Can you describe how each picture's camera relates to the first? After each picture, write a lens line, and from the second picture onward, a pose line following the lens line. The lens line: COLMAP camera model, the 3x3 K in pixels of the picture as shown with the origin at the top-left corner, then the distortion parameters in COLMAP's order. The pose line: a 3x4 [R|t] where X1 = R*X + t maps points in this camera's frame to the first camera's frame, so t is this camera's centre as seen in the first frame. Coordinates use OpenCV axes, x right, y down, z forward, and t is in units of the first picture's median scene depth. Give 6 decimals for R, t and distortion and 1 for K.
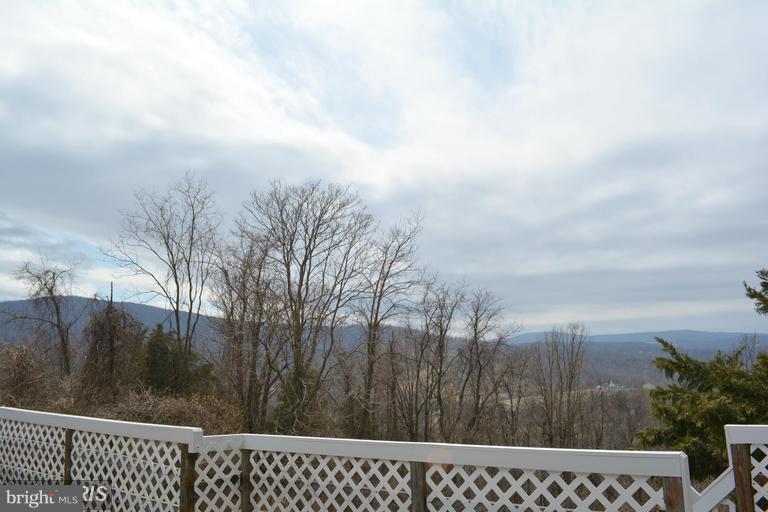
lens RADIAL K [[604.4, 0, 382.8], [0, 604.4, 261.0], [0, 0, 1]] dist [-0.080420, 0.002824]
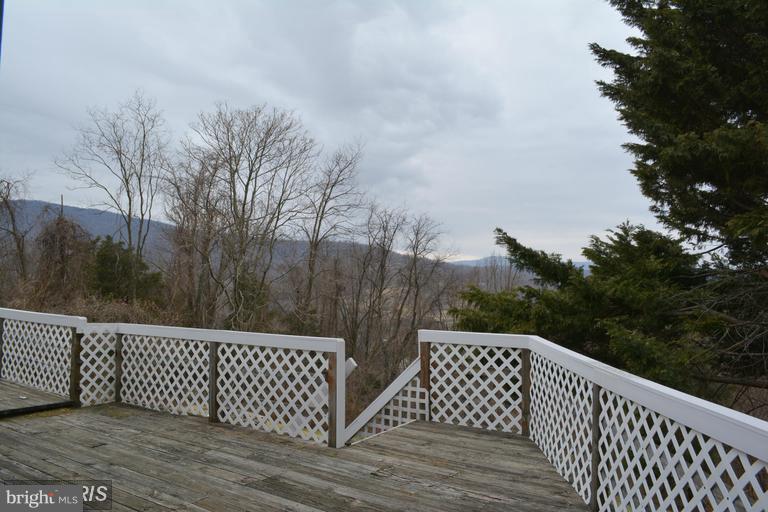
lens RADIAL K [[604.4, 0, 382.8], [0, 604.4, 261.0], [0, 0, 1]] dist [-0.080420, 0.002824]
pose [[0.997887, 0.042003, 0.049570, 0.062112], [-0.048378, 0.989618, 0.135339, -0.016083], [-0.043370, -0.137451, 0.989559, -0.081628]]
